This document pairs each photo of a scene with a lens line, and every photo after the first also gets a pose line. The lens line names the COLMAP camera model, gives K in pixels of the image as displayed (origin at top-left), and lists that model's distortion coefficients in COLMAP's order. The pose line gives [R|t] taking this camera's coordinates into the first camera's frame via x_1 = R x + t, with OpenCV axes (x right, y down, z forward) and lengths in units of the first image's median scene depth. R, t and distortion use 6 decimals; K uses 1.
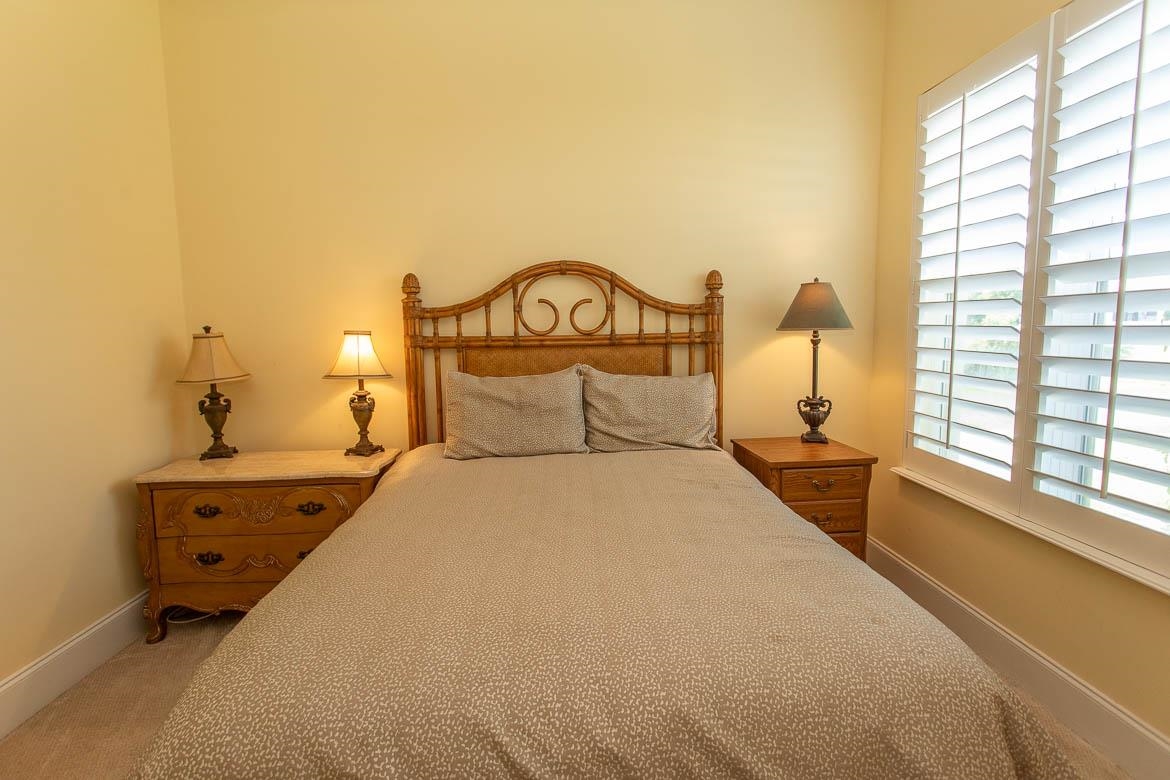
lens RADIAL K [[573.0, 0, 585.1], [0, 573.0, 388.8], [0, 0, 1]] dist [-0.012672, 0.003741]
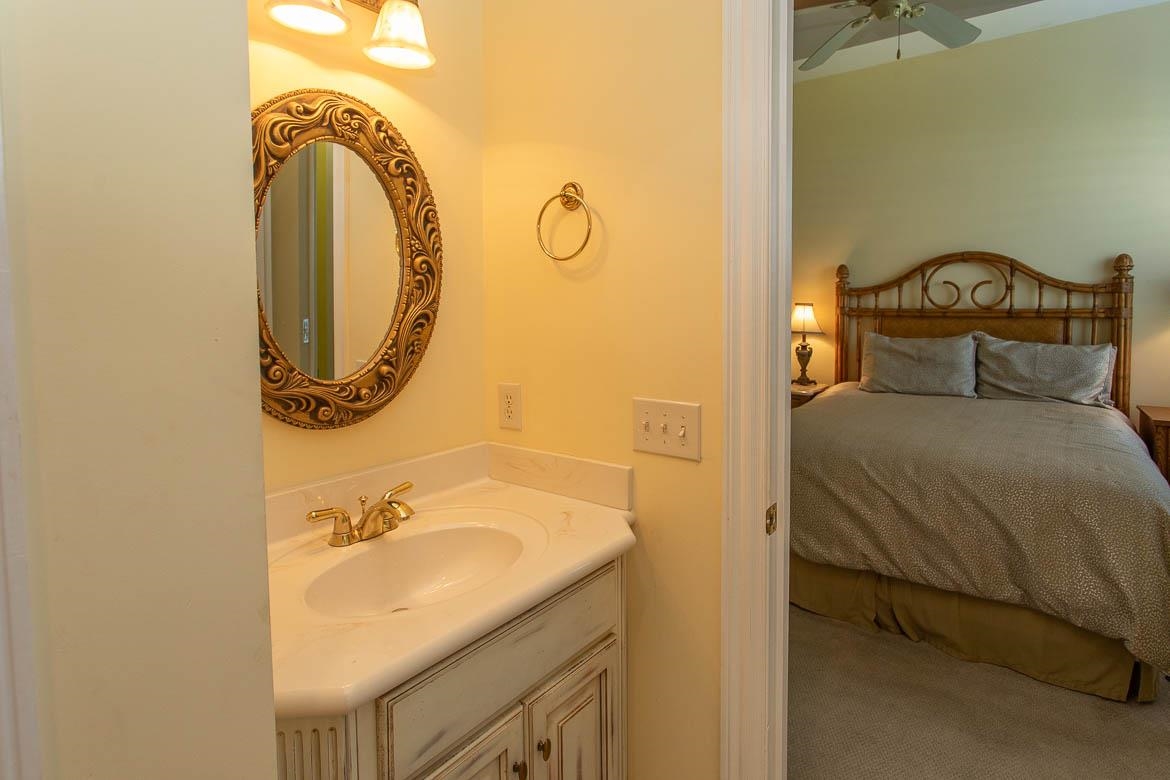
lens RADIAL K [[573.0, 0, 589.5], [0, 573.0, 323.7], [0, 0, 1]] dist [-0.012672, 0.003741]
pose [[0.756163, 0.036508, -0.653364, 0.165942], [-0.079146, 0.996215, -0.035932, 0.053376], [0.649579, 0.078882, 0.756191, -0.516310]]
